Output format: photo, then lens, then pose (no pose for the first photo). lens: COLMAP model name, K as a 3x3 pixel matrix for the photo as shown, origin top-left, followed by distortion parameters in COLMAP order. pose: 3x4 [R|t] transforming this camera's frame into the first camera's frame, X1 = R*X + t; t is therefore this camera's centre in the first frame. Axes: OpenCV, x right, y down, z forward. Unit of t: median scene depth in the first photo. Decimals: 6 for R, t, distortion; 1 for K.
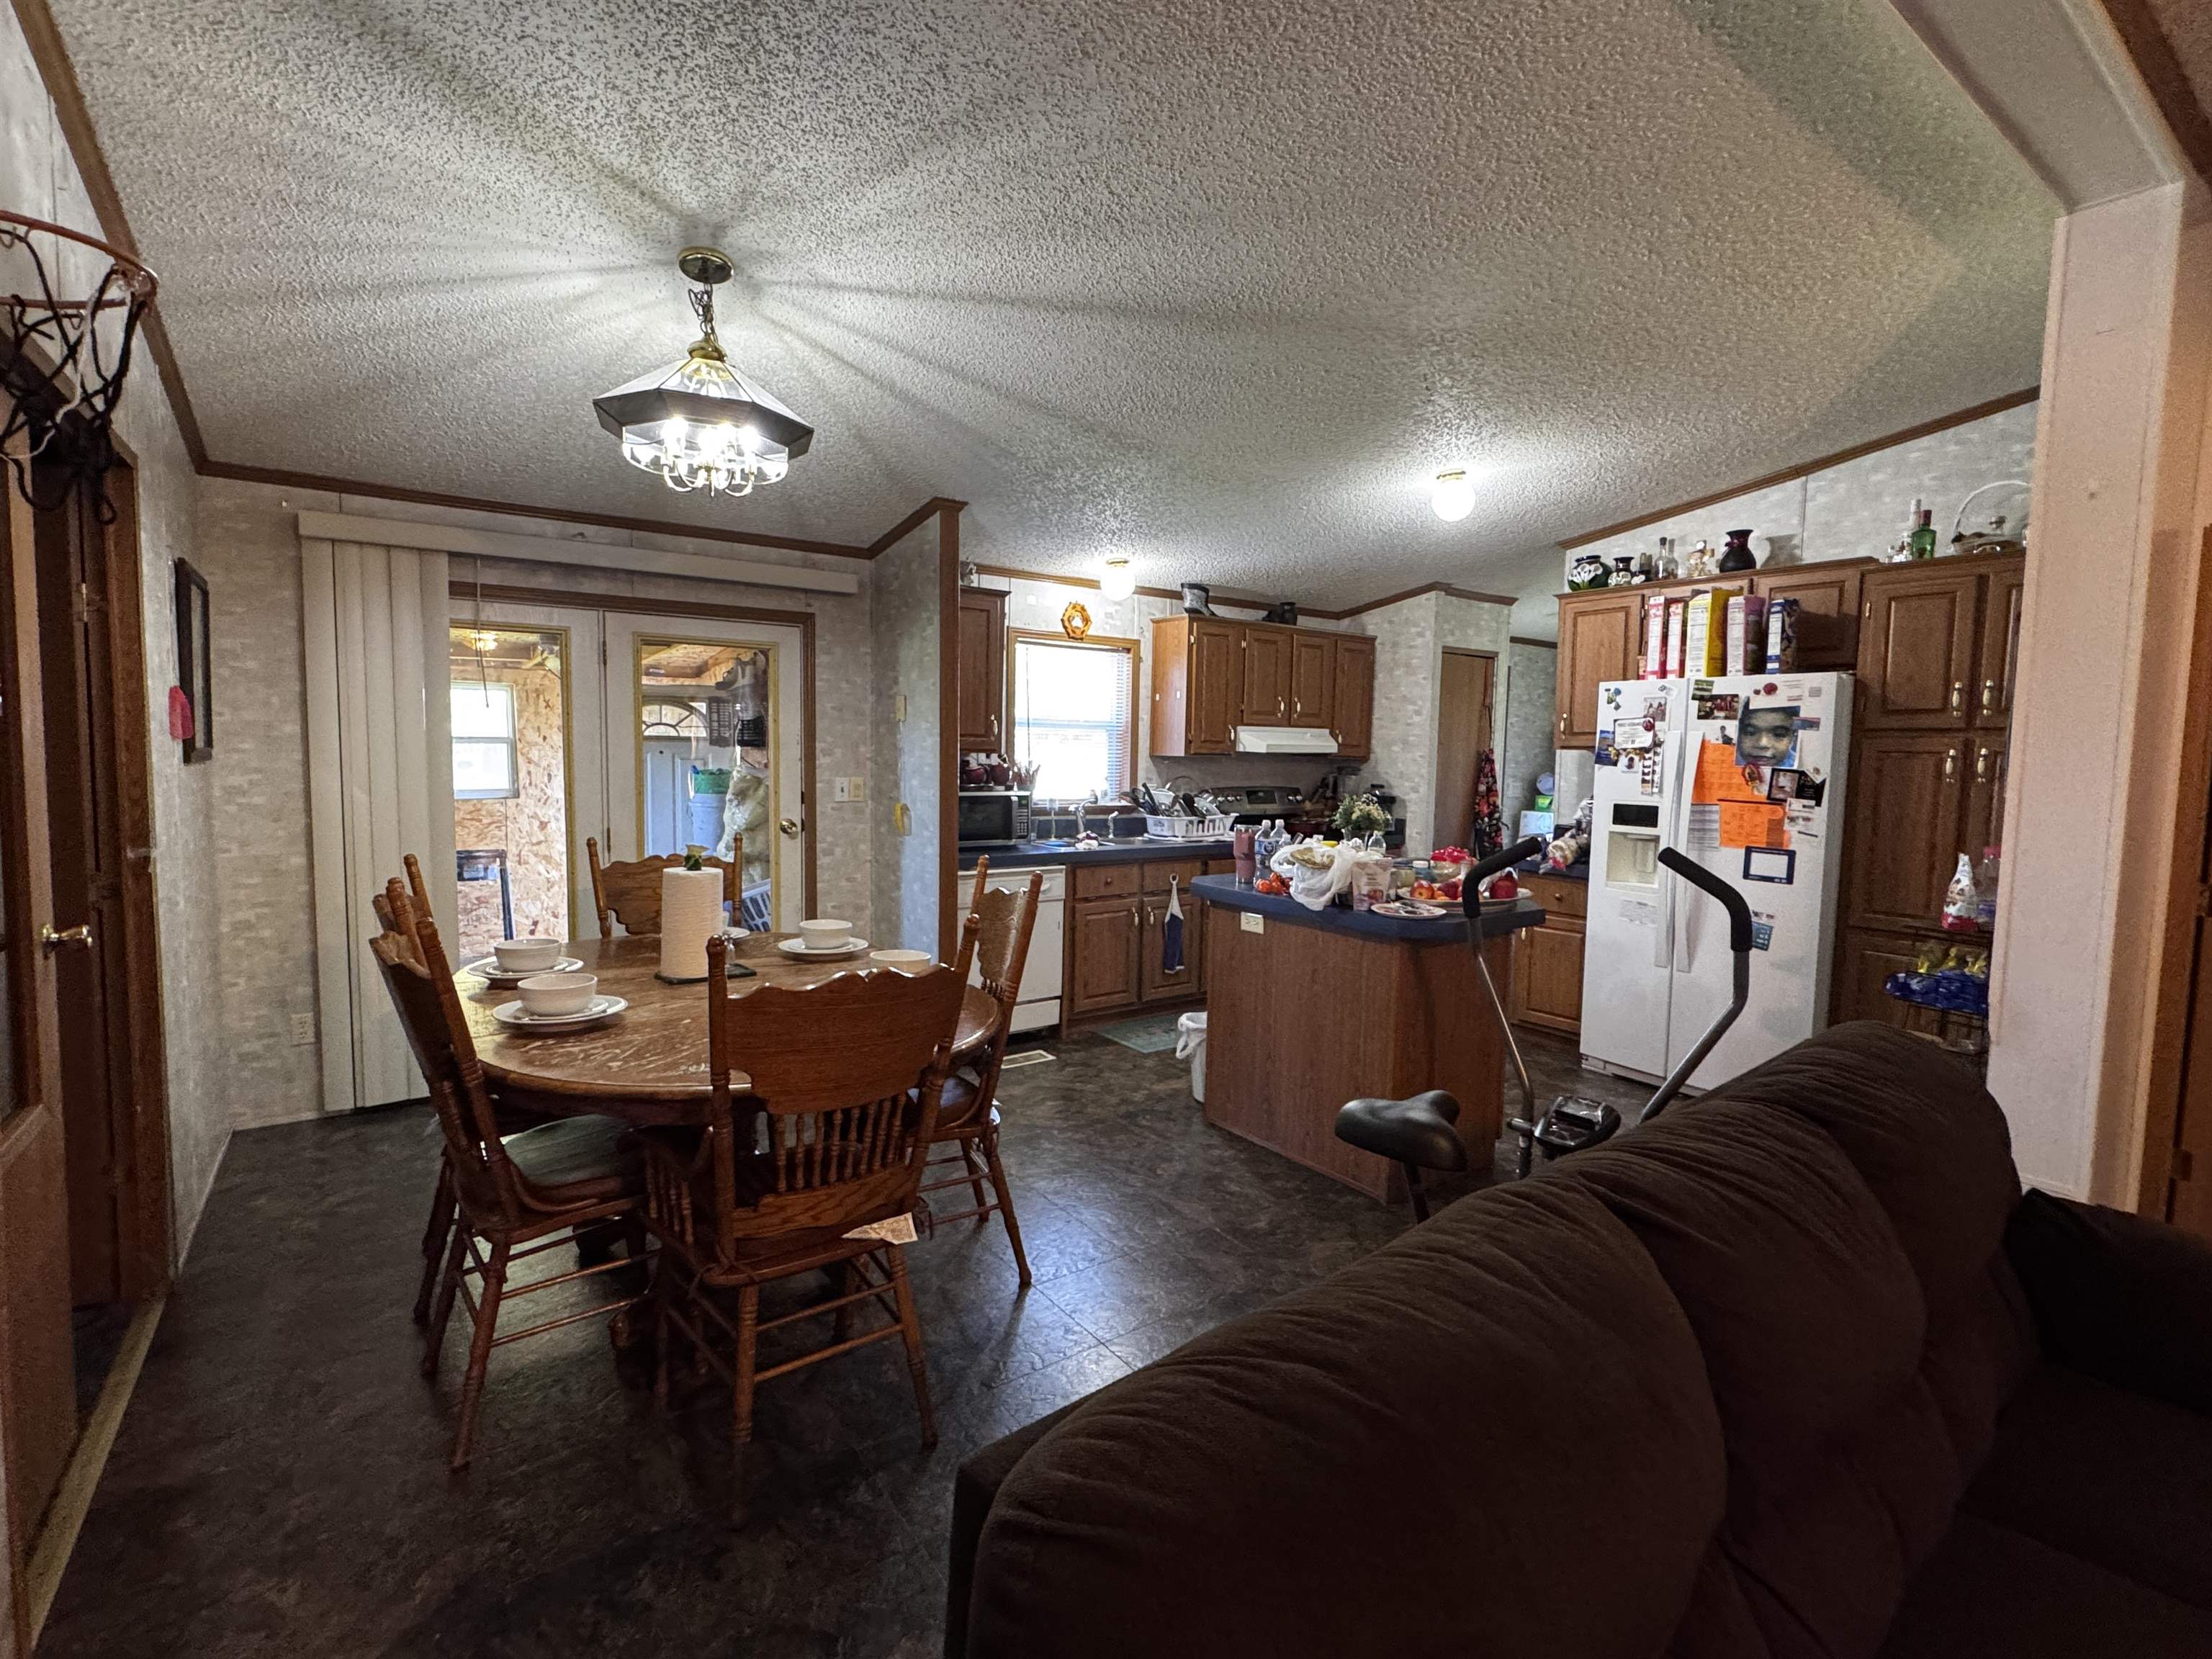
lens RADIAL K [[1016.6, 0, 1108.3], [0, 1016.6, 833.2], [0, 0, 1]] dist [-0.001641, -0.000171]
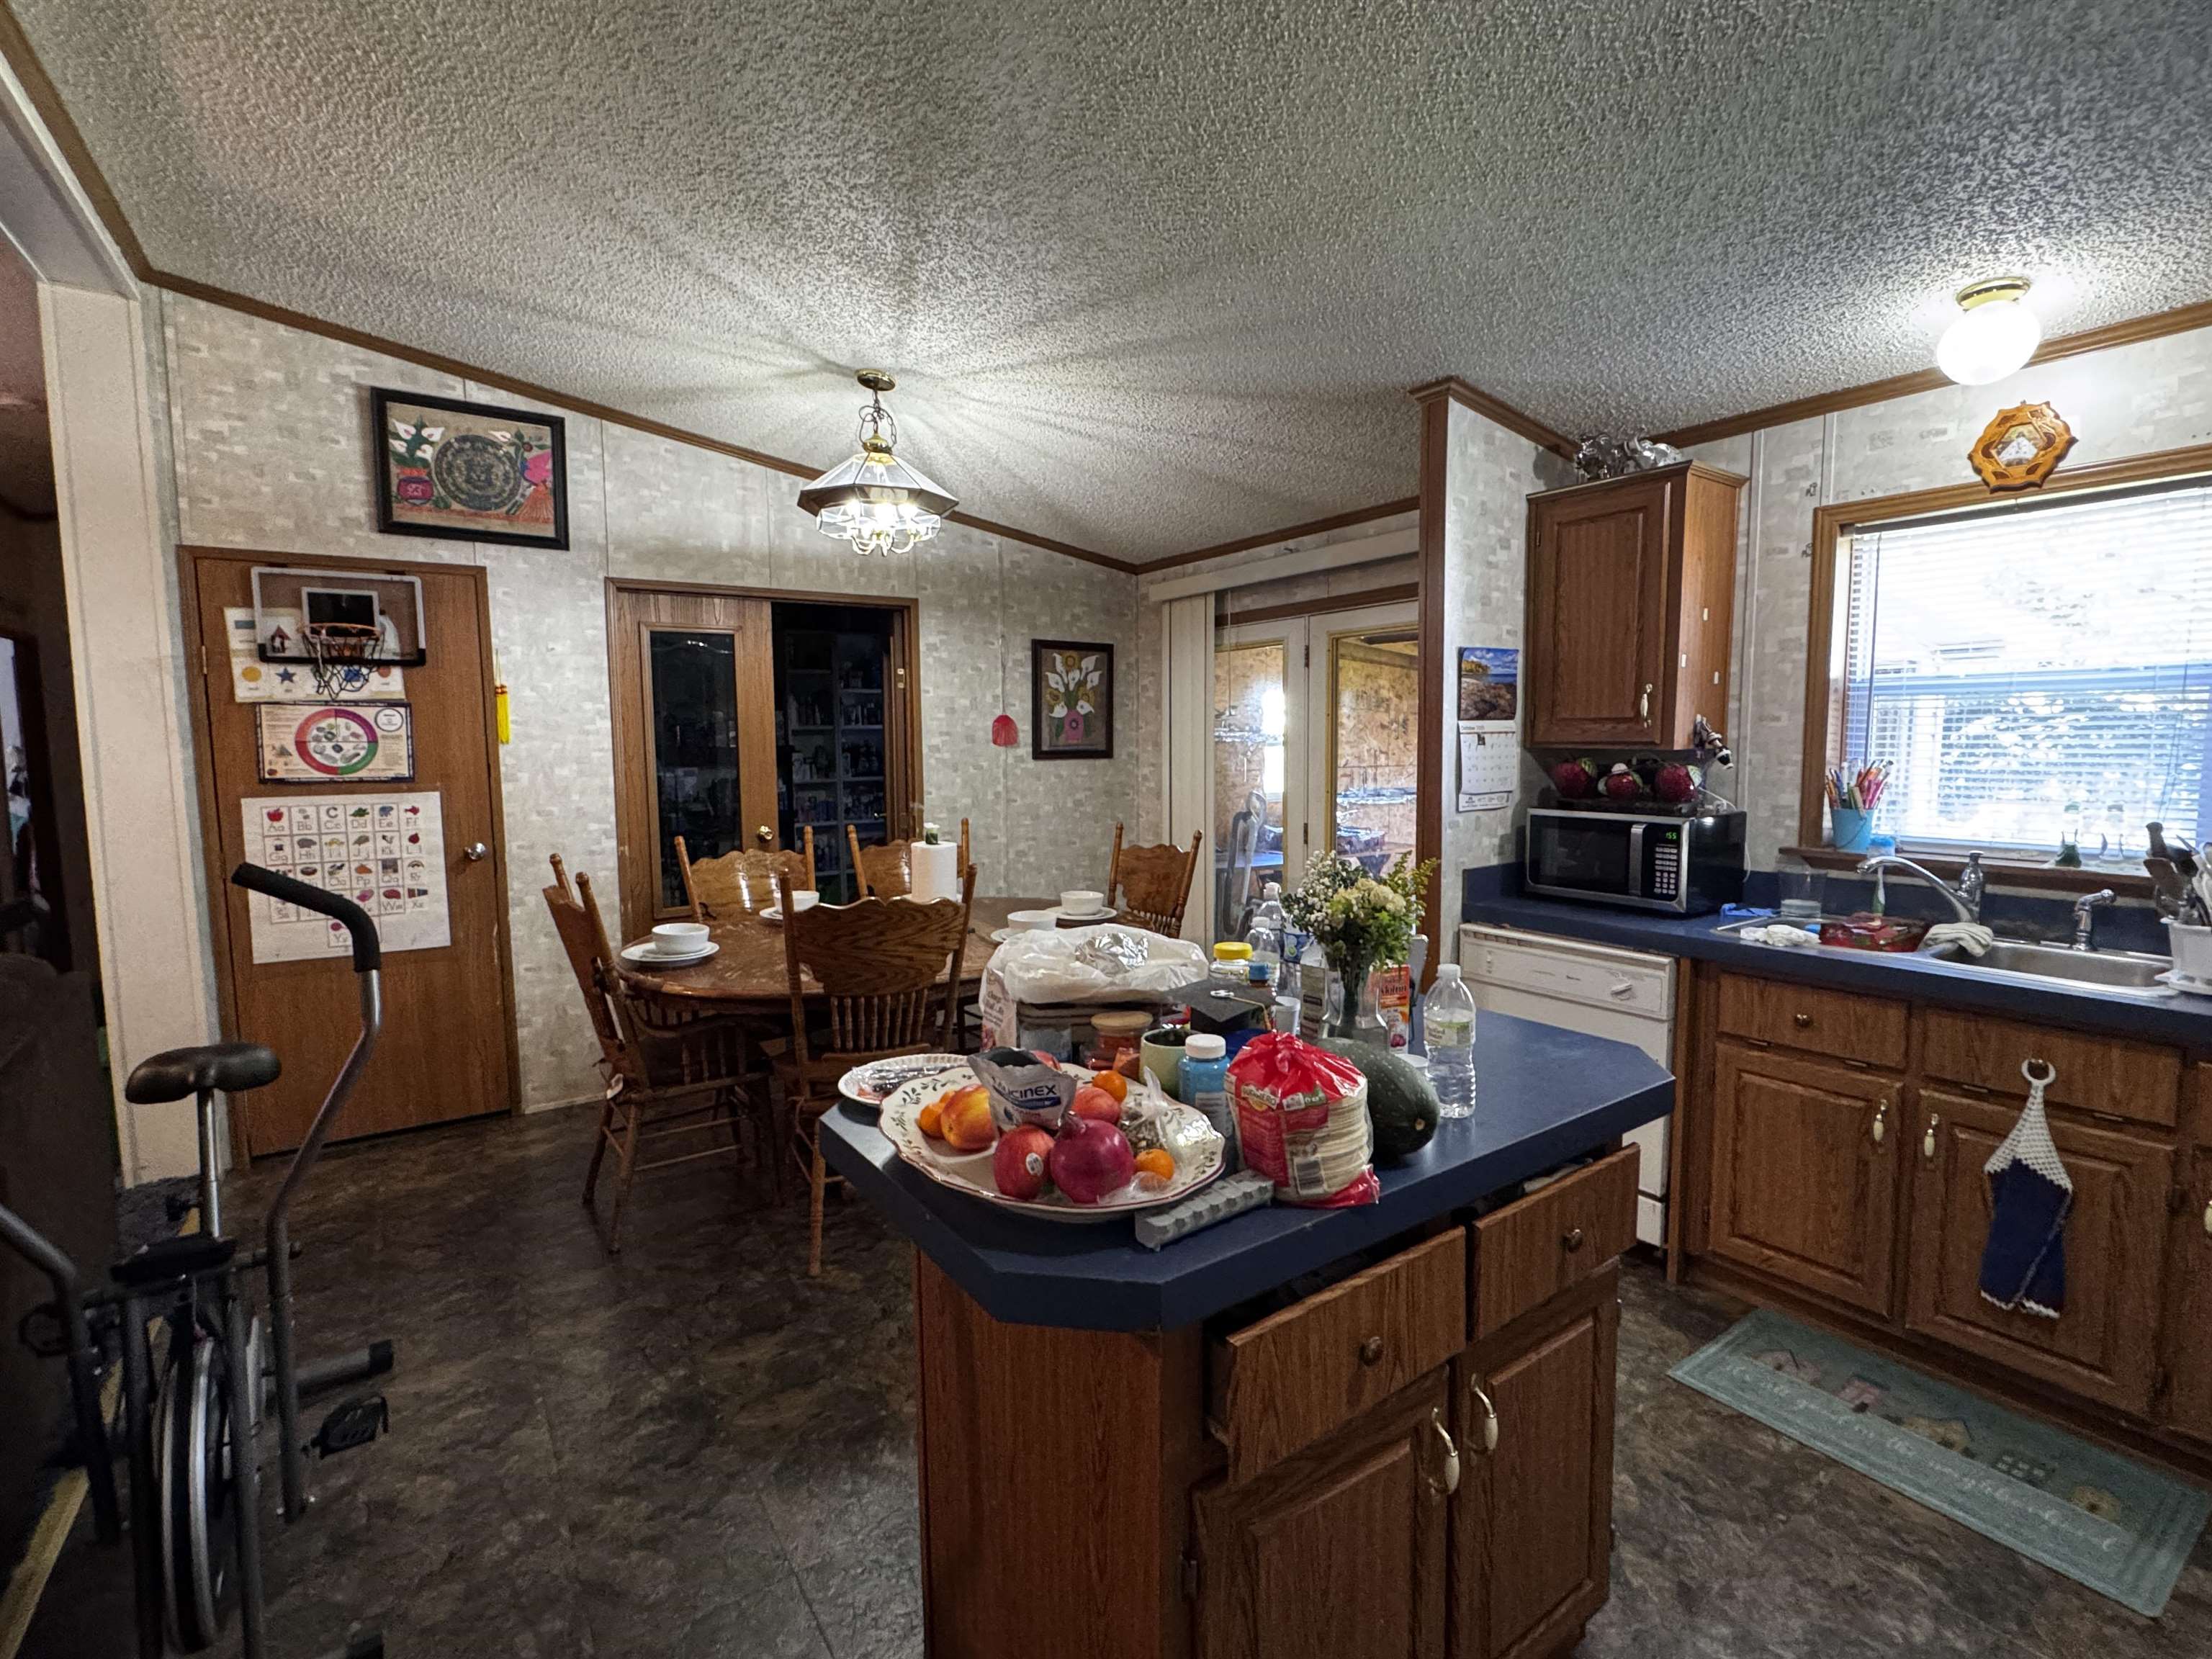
lens RADIAL K [[1016.6, 0, 1108.3], [0, 1016.6, 833.2], [0, 0, 1]] dist [-0.001641, -0.000171]
pose [[-0.022552, 0.076944, -0.996780, 0.513206], [-0.070539, 0.994427, 0.078358, -0.057825], [0.997254, 0.072079, -0.016998, 0.745571]]
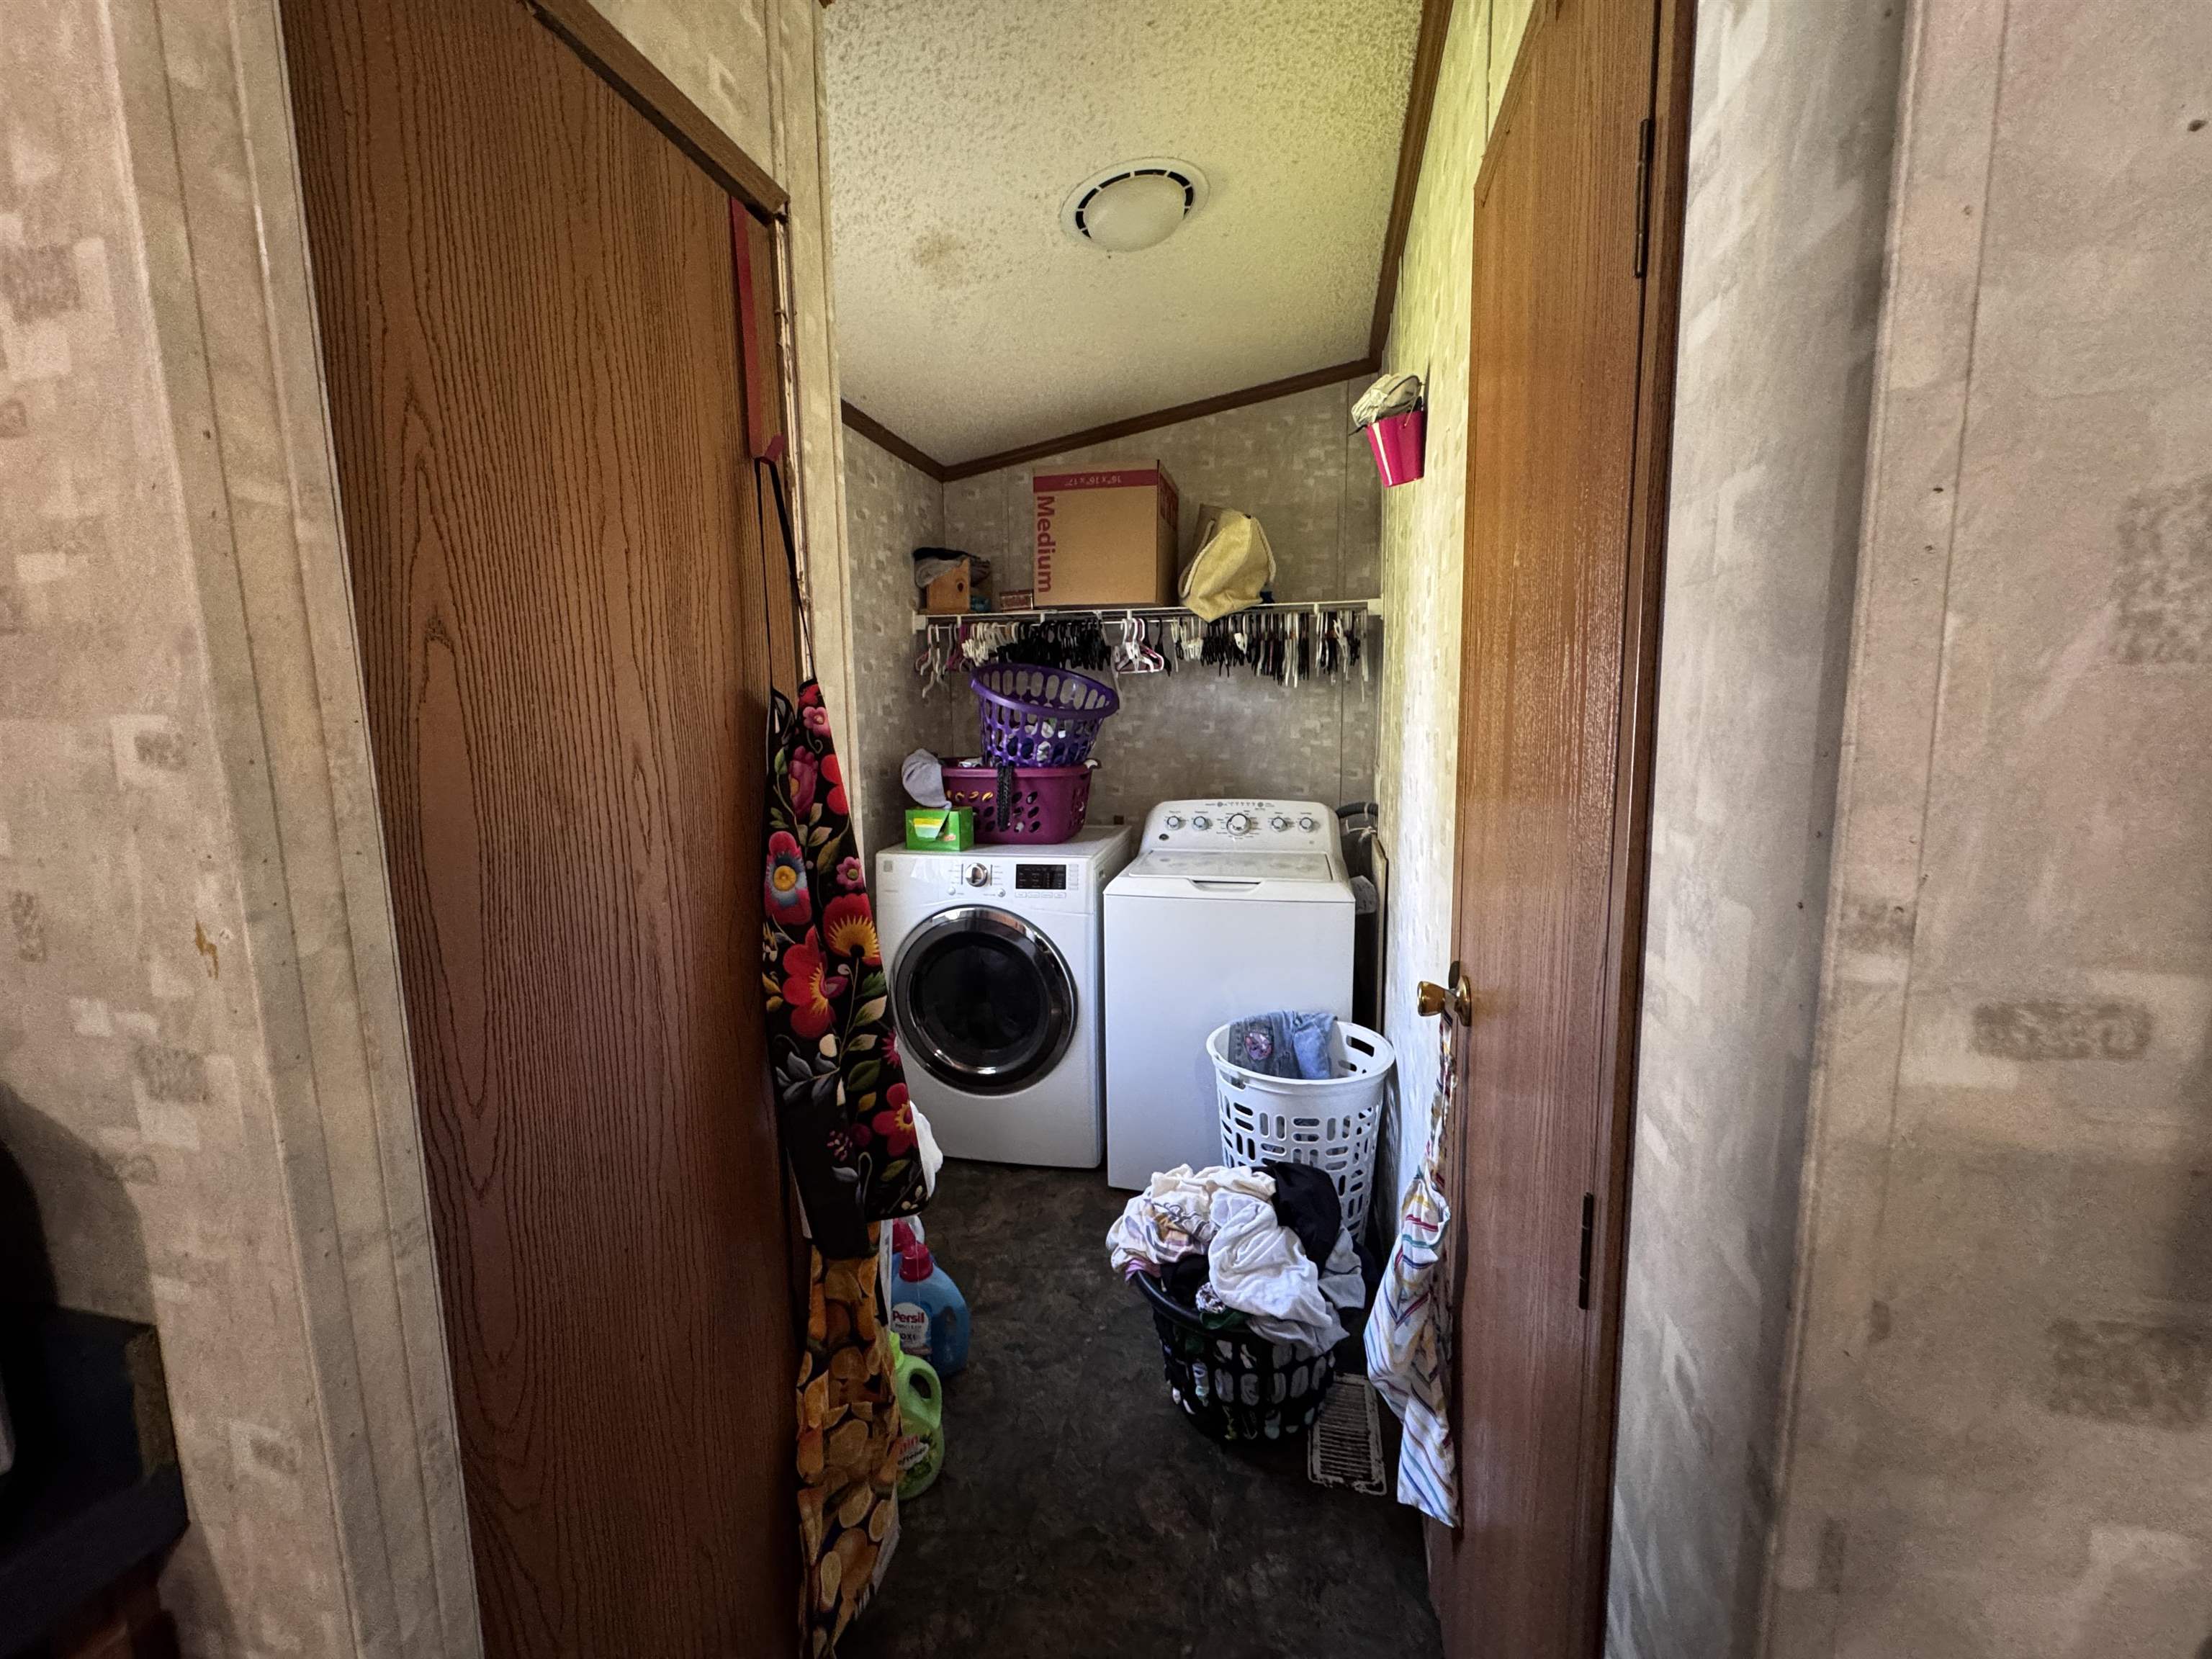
lens RADIAL K [[899.0, 0, 1106.0], [0, 899.0, 829.5], [0, 0, 1]] dist [0.092705, -0.000018]
pose [[0.742600, -0.112207, 0.660269, 0.437503], [0.075214, 0.993601, 0.084261, -0.094091], [-0.665498, -0.012911, 0.746288, 1.213275]]
